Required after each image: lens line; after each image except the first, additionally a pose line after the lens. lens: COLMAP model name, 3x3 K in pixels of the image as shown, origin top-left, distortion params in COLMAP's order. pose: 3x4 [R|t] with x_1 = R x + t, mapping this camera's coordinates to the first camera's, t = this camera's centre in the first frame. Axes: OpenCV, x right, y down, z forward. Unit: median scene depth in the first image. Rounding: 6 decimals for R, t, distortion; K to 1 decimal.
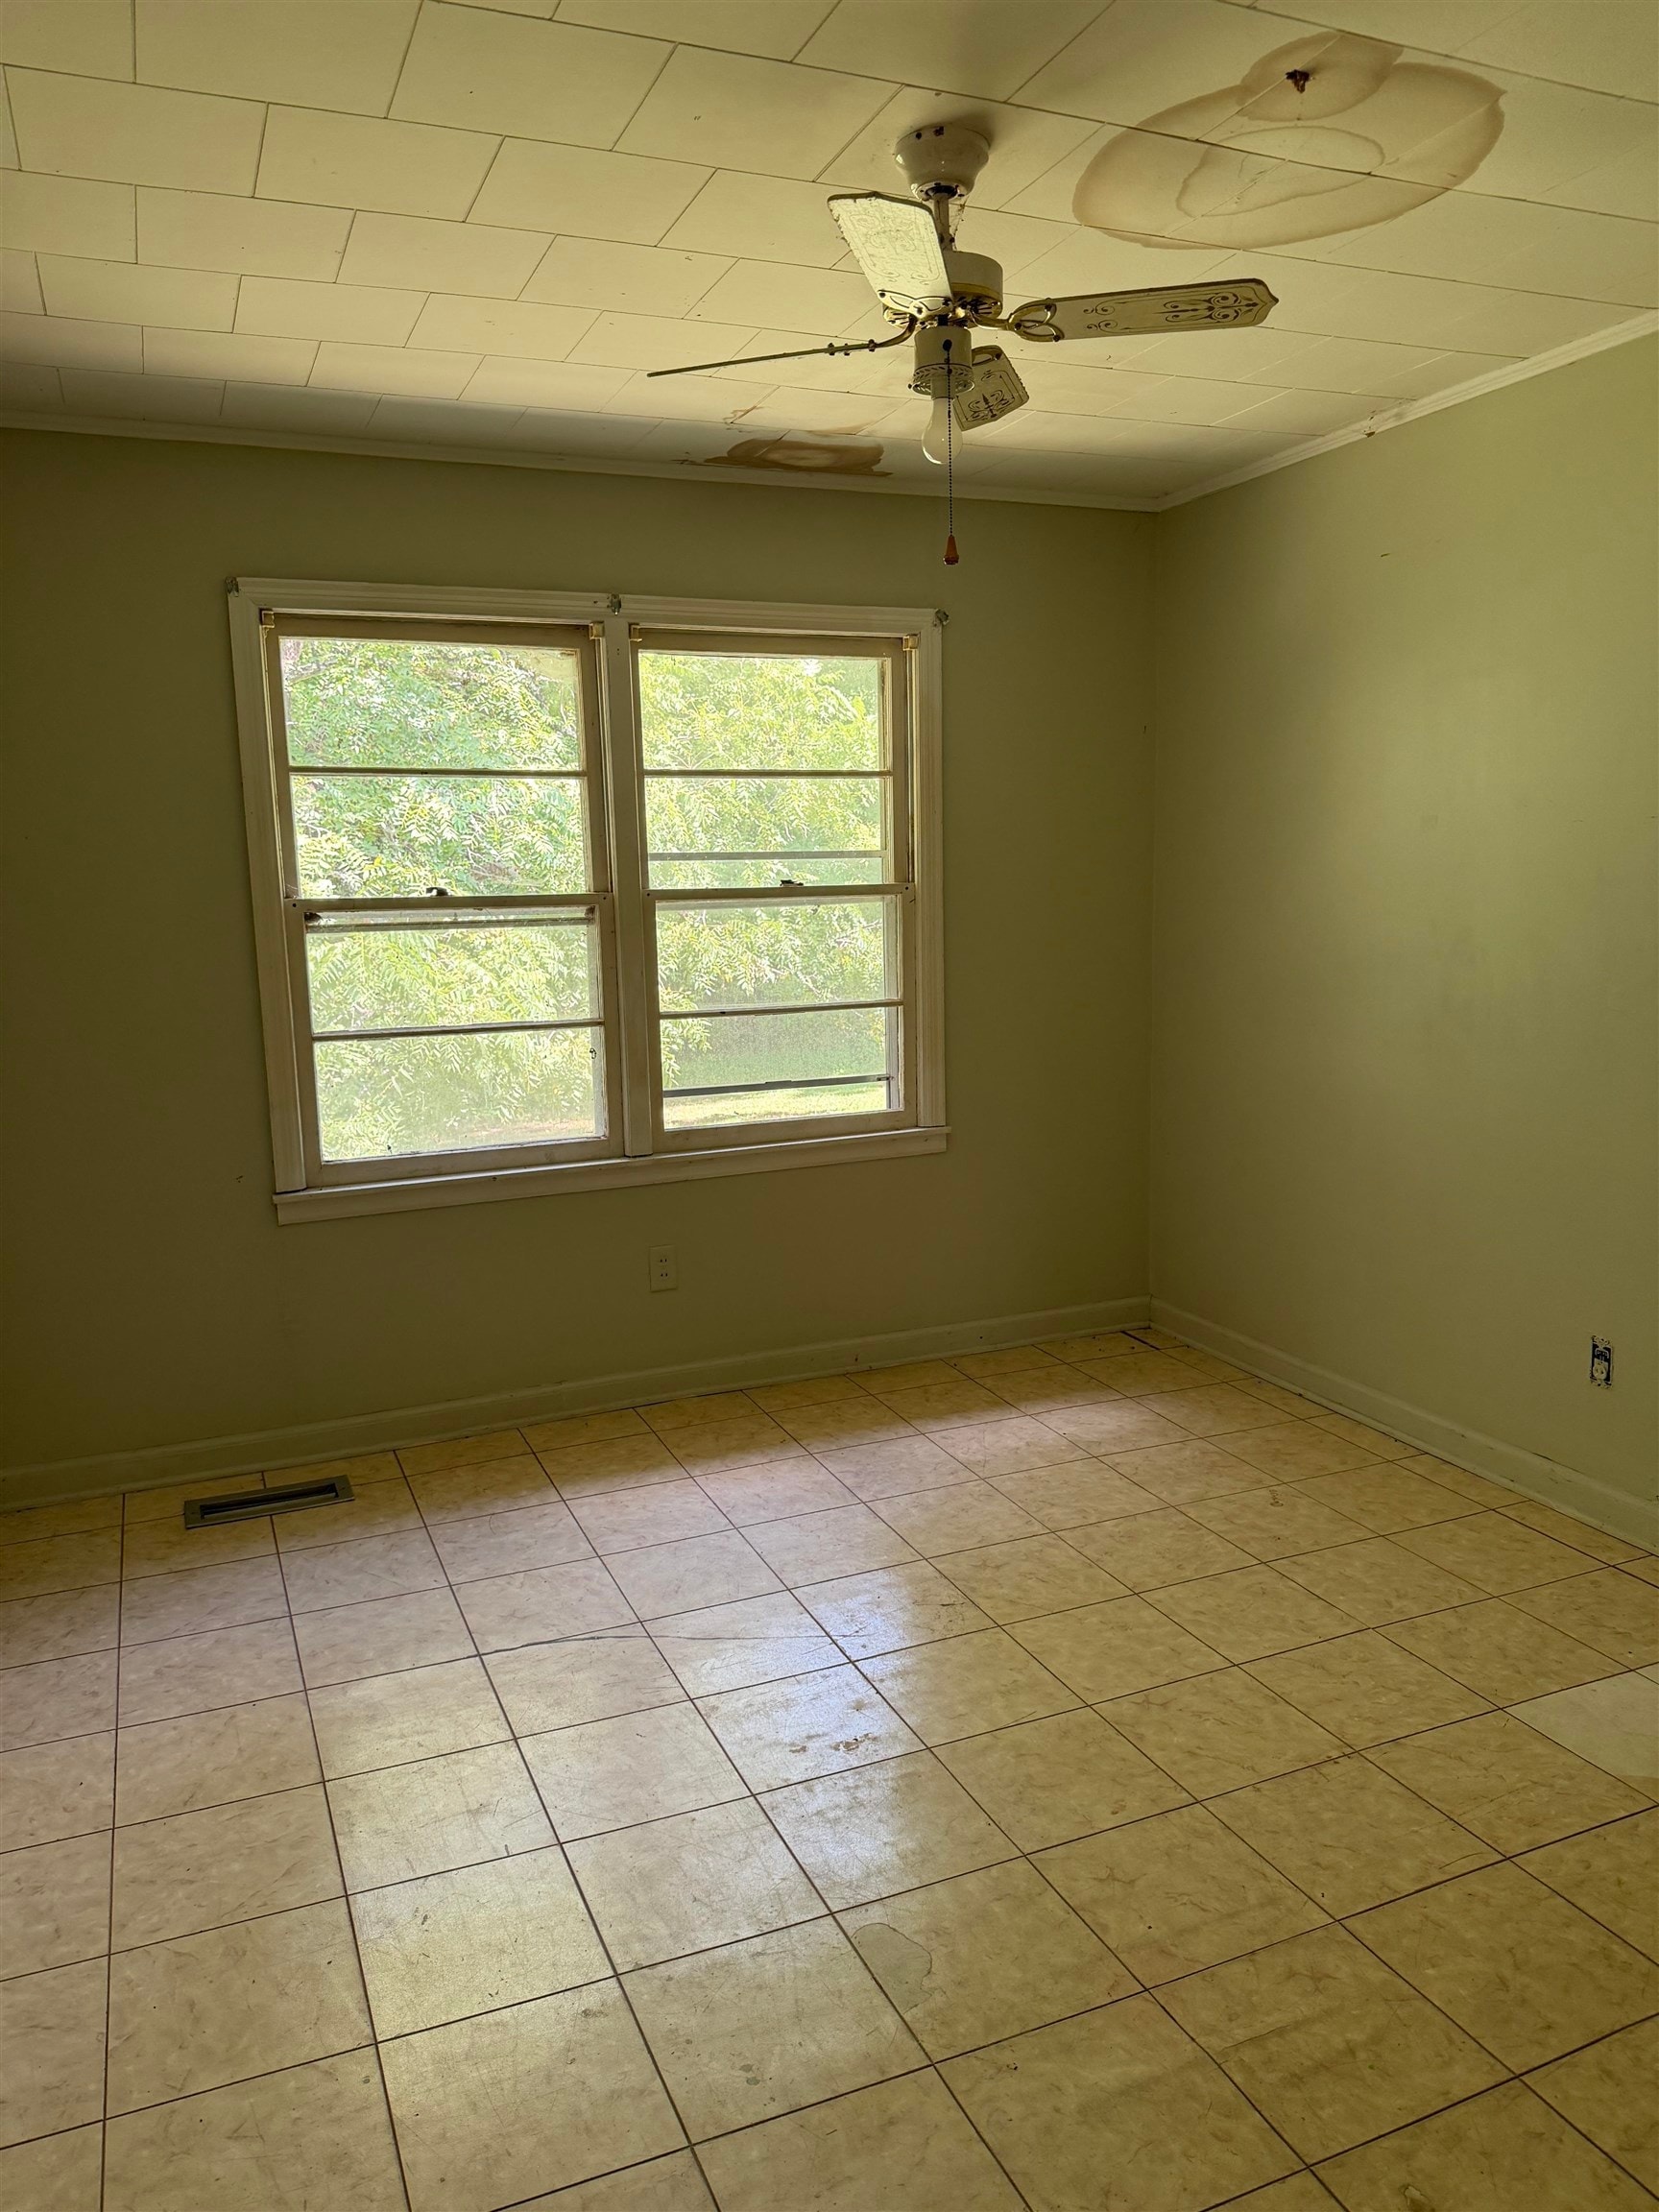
lens RADIAL K [[1560.5, 0, 829.5], [0, 1560.5, 1106.0], [0, 0, 1]] dist [-0.002289, -0.000909]
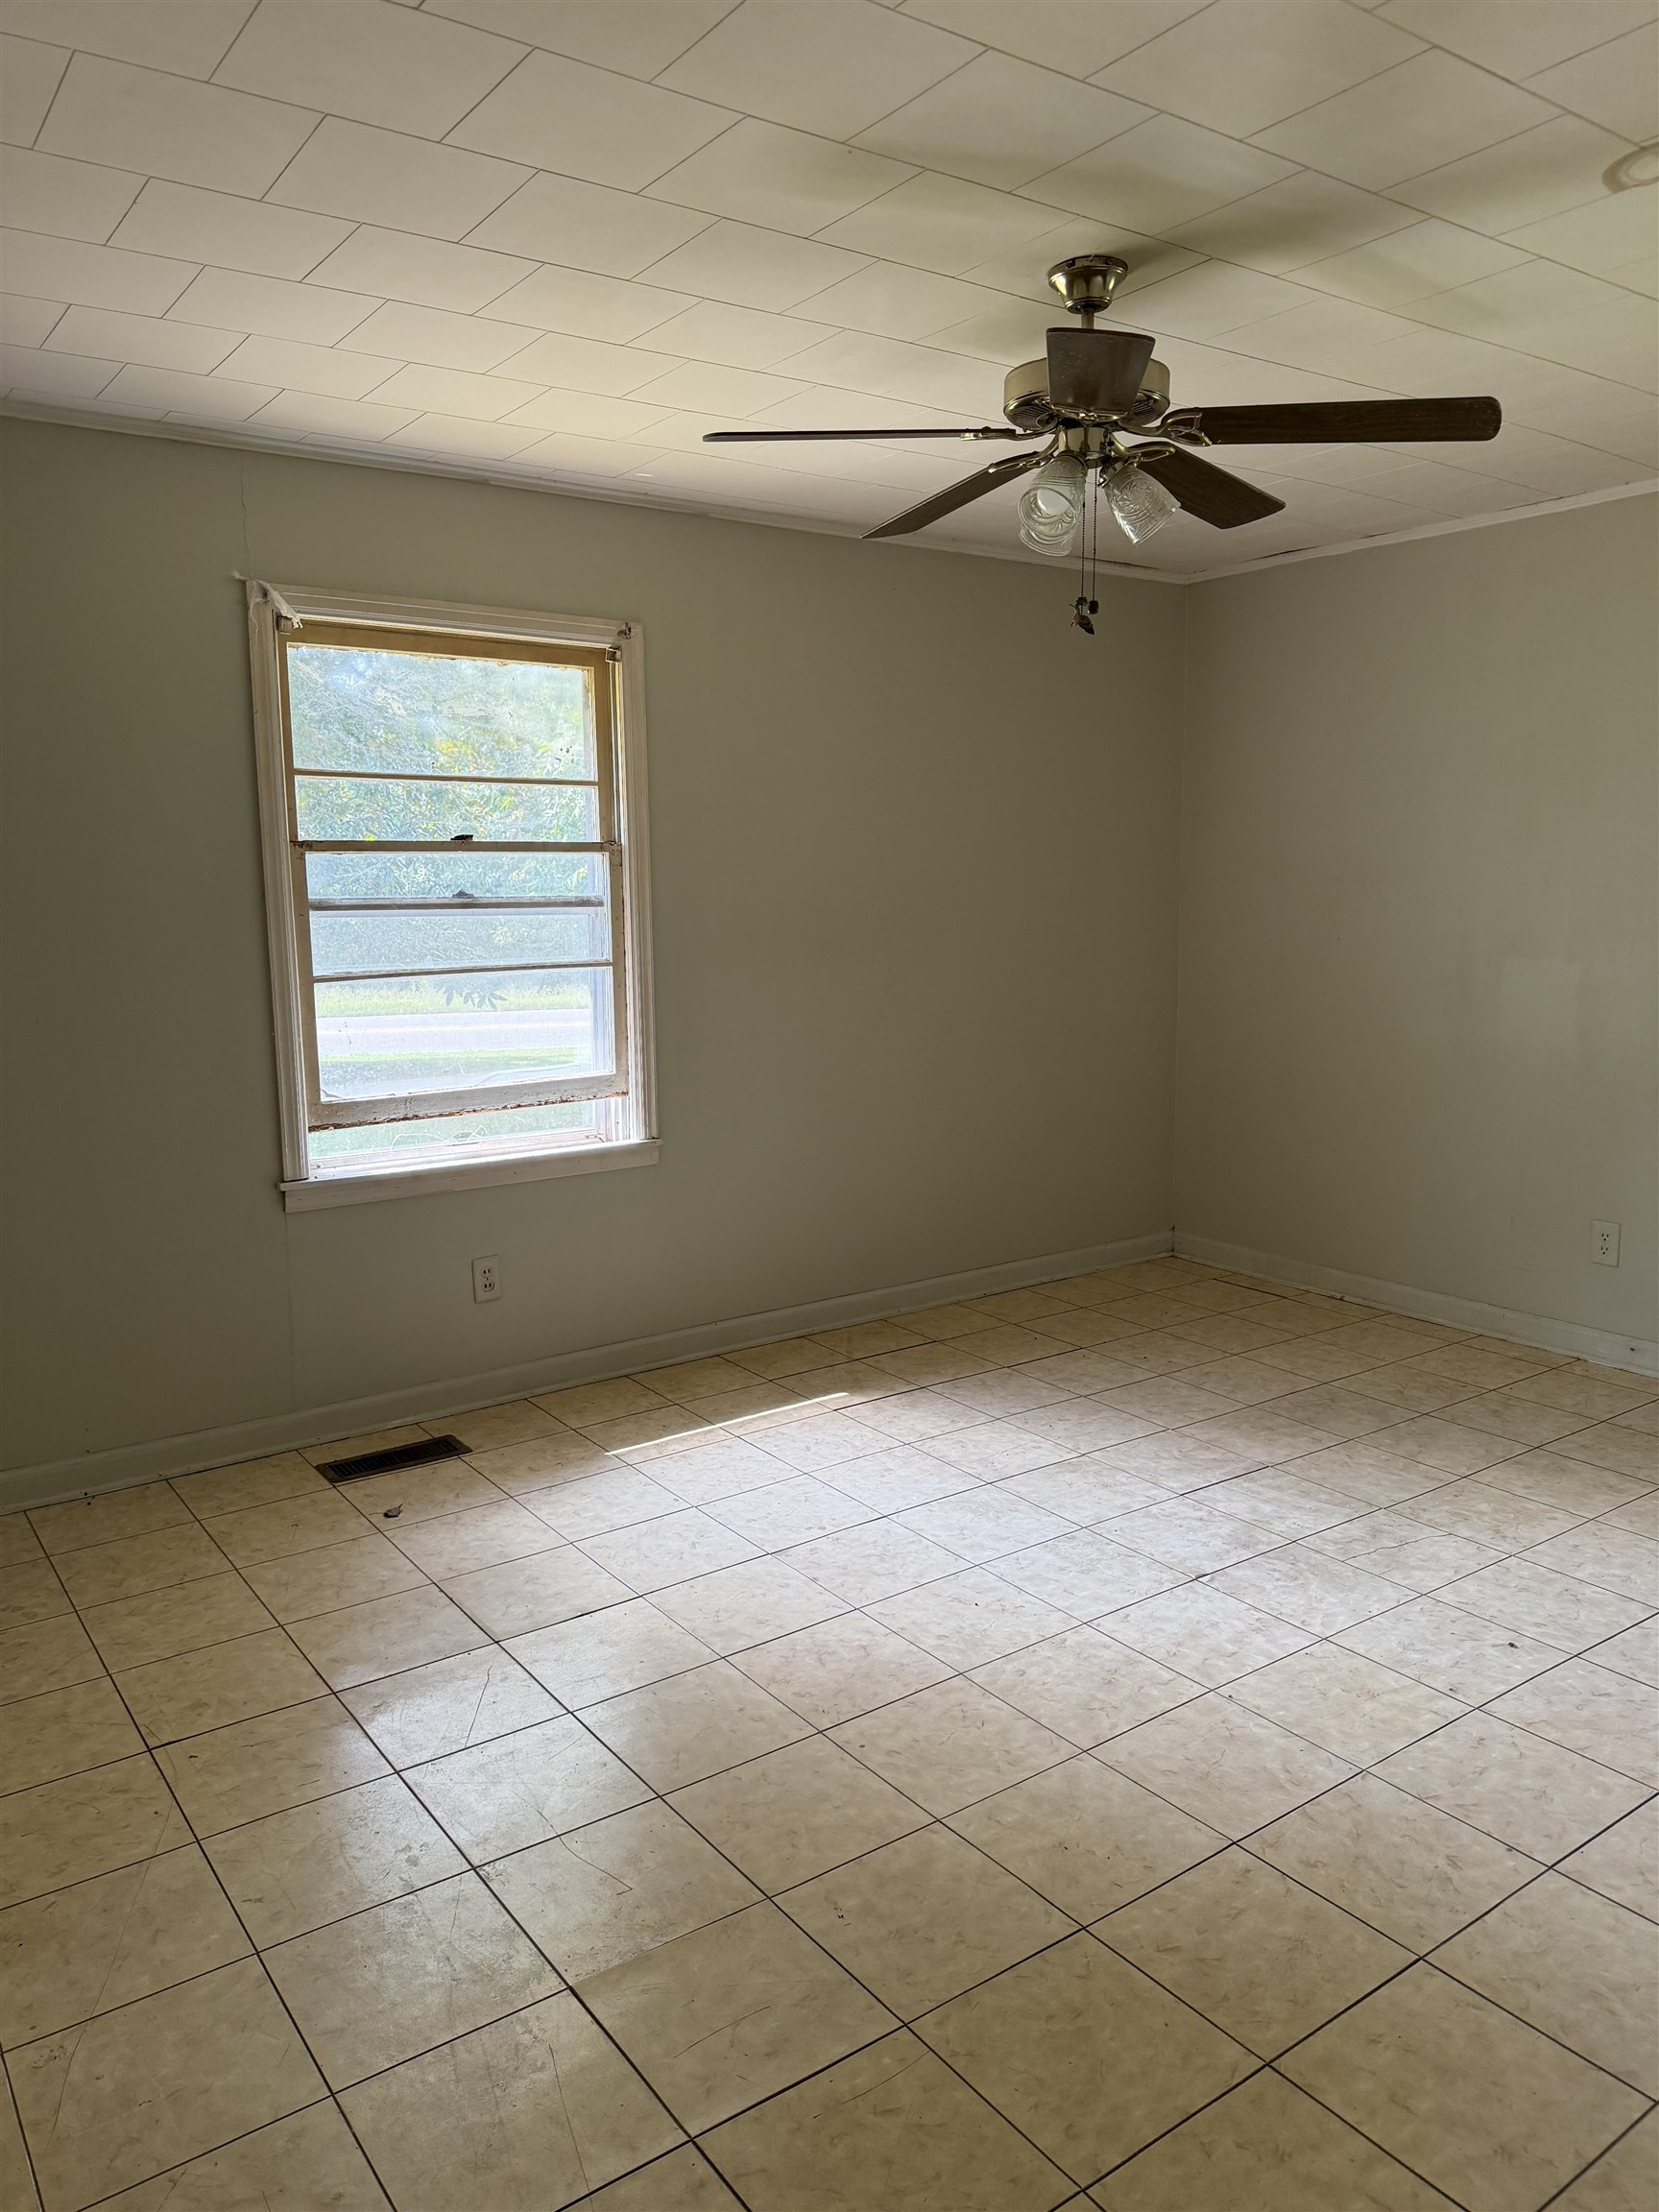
lens RADIAL K [[1566.4, 0, 829.5], [0, 1566.4, 1106.0], [0, 0, 1]] dist [0.068674, -0.000503]
pose [[0.976564, -0.015751, 0.214648, -0.233147], [0.017867, 0.999809, -0.007924, 0.020084], [-0.214482, 0.011574, 0.976659, -0.096877]]
